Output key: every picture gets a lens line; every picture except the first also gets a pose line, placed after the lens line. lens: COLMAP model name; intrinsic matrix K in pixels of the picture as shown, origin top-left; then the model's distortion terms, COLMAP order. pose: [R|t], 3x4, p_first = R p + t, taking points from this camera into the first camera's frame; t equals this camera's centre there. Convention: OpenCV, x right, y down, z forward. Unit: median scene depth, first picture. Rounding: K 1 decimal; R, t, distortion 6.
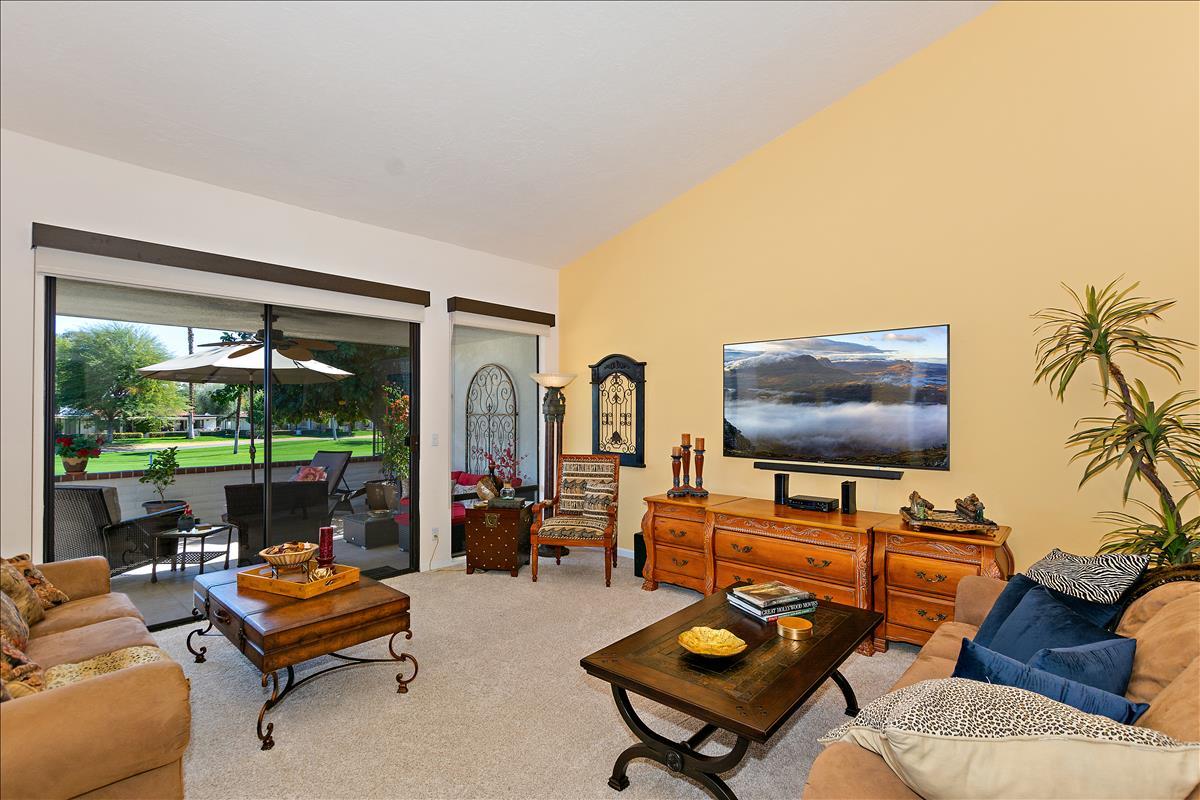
lens RADIAL K [[553.2, 0, 599.8], [0, 553.2, 413.5], [0, 0, 1]] dist [-0.007796, -0.000074]
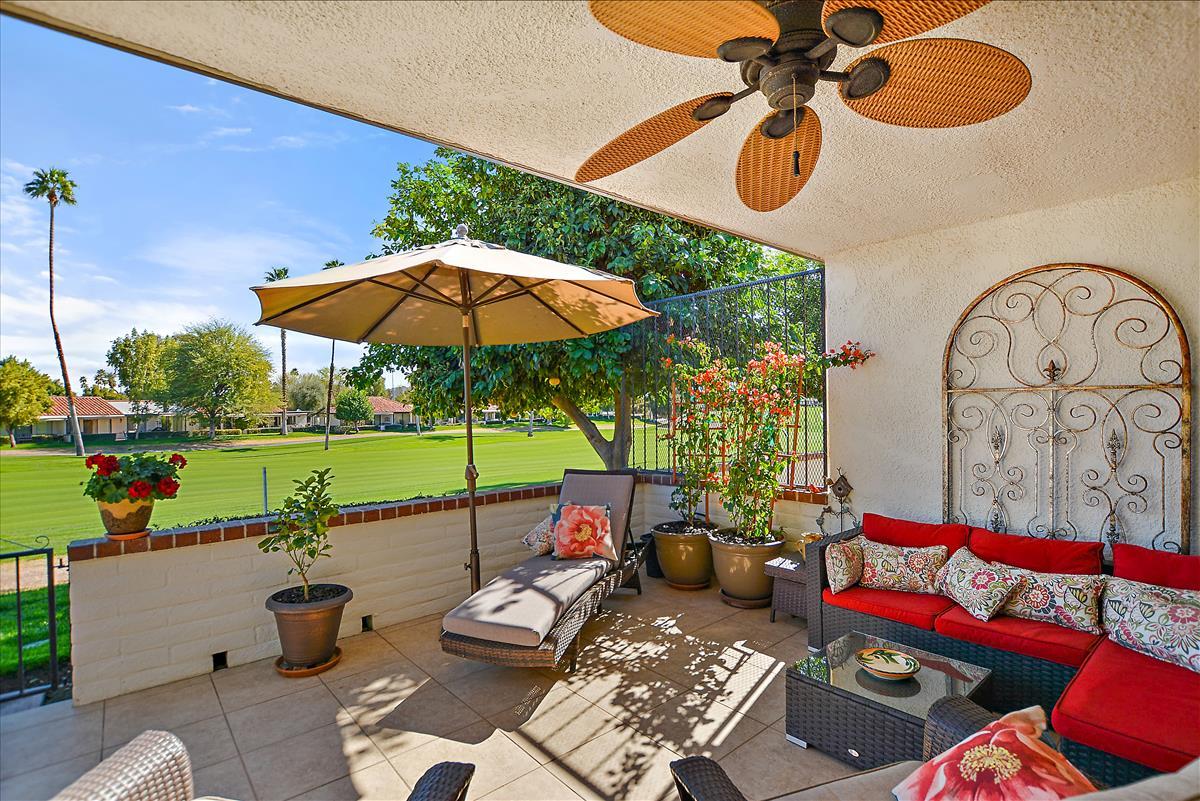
lens RADIAL K [[569.0, 0, 600.8], [0, 569.0, 405.4], [0, 0, 1]] dist [-0.028889, 0.000183]
pose [[0.992428, -0.013488, -0.122081, -0.628844], [0.013461, 0.999909, -0.001048, 0.014116], [0.122084, -0.000603, 0.992520, 0.724756]]
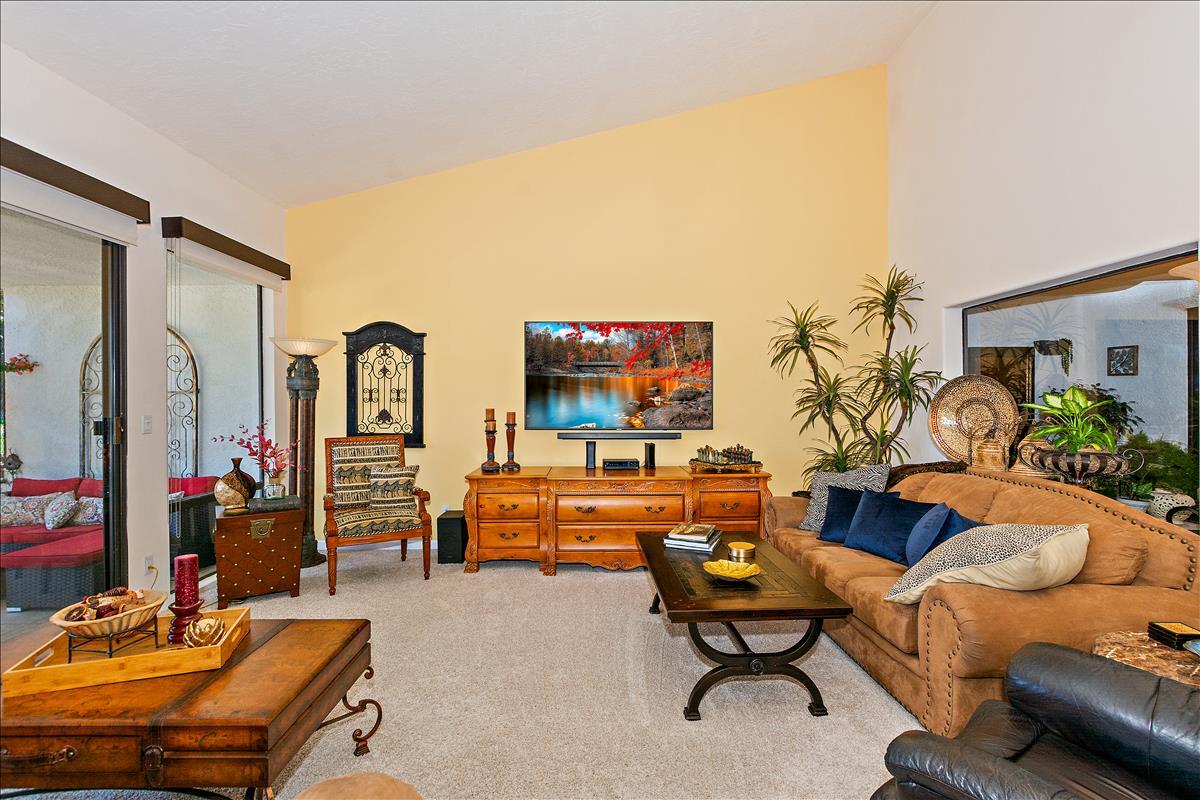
lens RADIAL K [[548.5, 0, 600.5], [0, 548.5, 402.9], [0, 0, 1]] dist [-0.008567, -0.000195]
pose [[0.726421, -0.007422, 0.687210, -0.326408], [0.004058, 0.999971, 0.006511, 0.018141], [-0.687238, -0.001941, 0.726429, 0.132694]]
